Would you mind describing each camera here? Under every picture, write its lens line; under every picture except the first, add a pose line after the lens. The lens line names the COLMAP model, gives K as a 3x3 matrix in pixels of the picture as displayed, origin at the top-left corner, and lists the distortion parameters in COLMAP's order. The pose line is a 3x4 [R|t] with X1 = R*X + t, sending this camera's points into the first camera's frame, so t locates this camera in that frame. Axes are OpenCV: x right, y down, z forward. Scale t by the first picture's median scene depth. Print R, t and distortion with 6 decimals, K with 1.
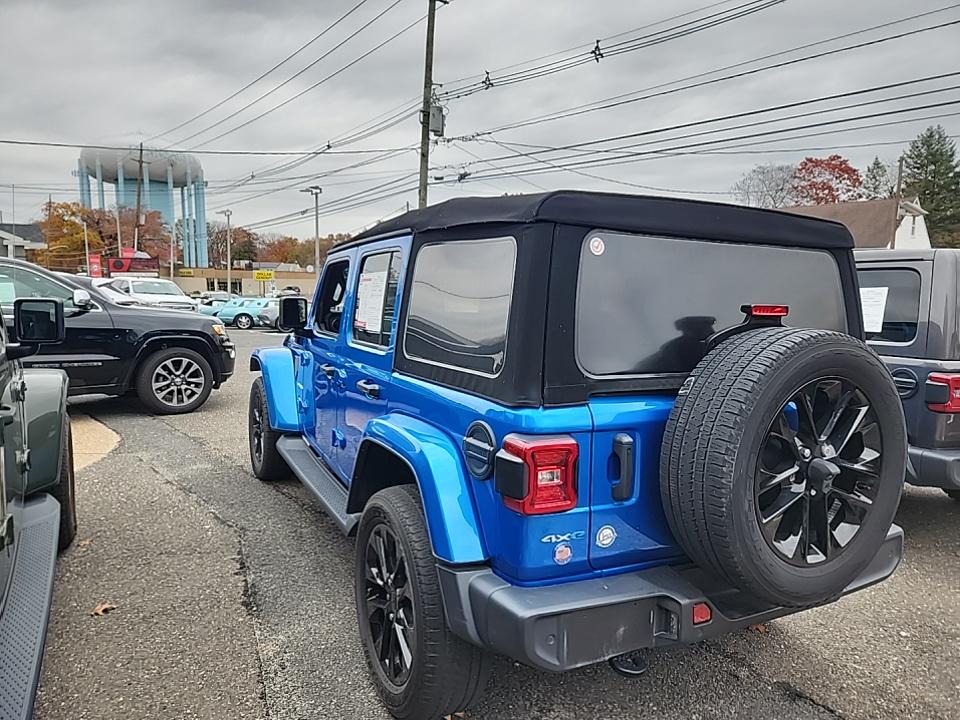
lens RADIAL K [[631.0, 0, 480.0], [0, 631.0, 360.0], [0, 0, 1]] dist [0.041094, -0.002737]
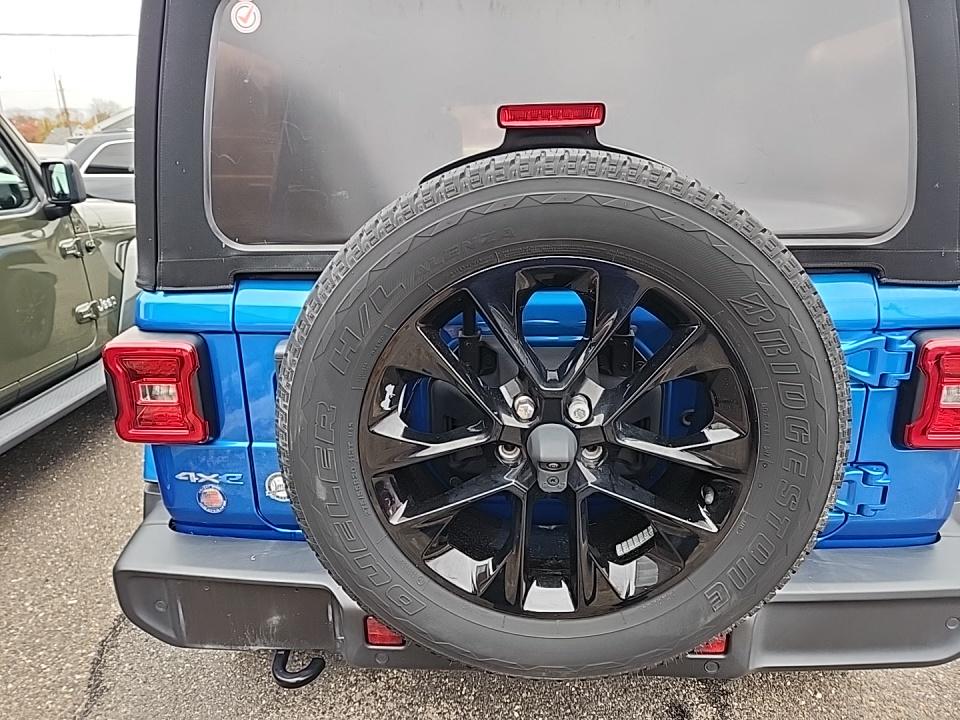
lens RADIAL K [[645.7, 0, 475.7], [0, 645.7, 369.4], [0, 0, 1]] dist [0.067661, -0.051336]
pose [[0.860053, 0.114110, -0.497280, 0.659131], [-0.004587, 0.976358, 0.216110, 0.004157], [0.510183, -0.183585, 0.840244, 0.507365]]
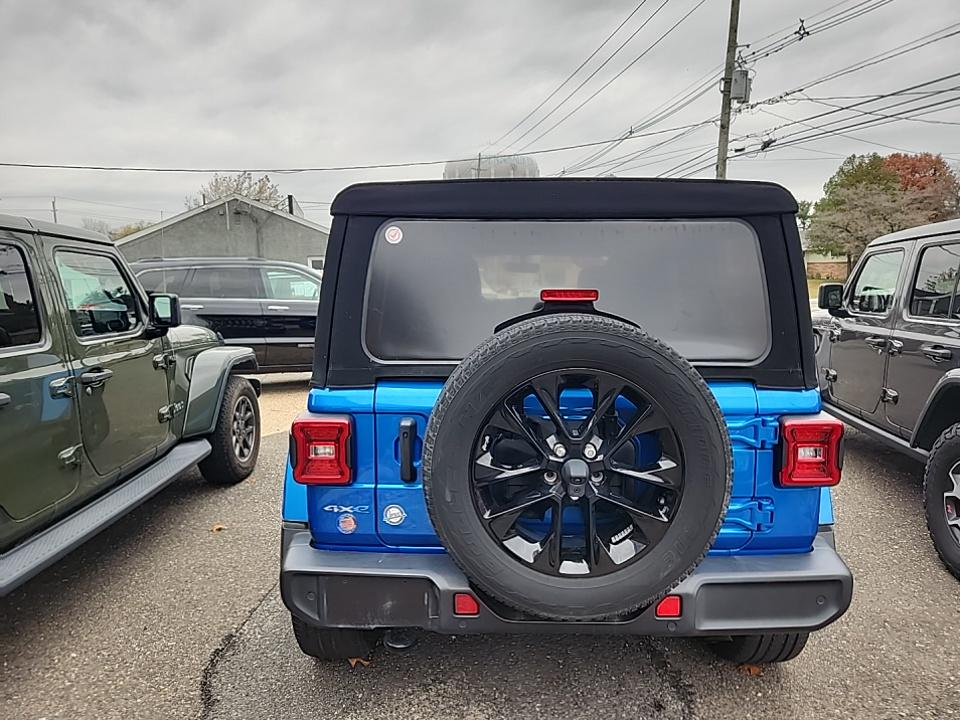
lens RADIAL K [[634.5, 0, 492.6], [0, 634.5, 364.1], [0, 0, 1]] dist [0.034138, -0.003142]
pose [[0.887110, 0.030754, -0.460533, 0.760481], [-0.018416, 0.999342, 0.031260, -0.005110], [0.461191, -0.019250, 0.887092, 0.140337]]
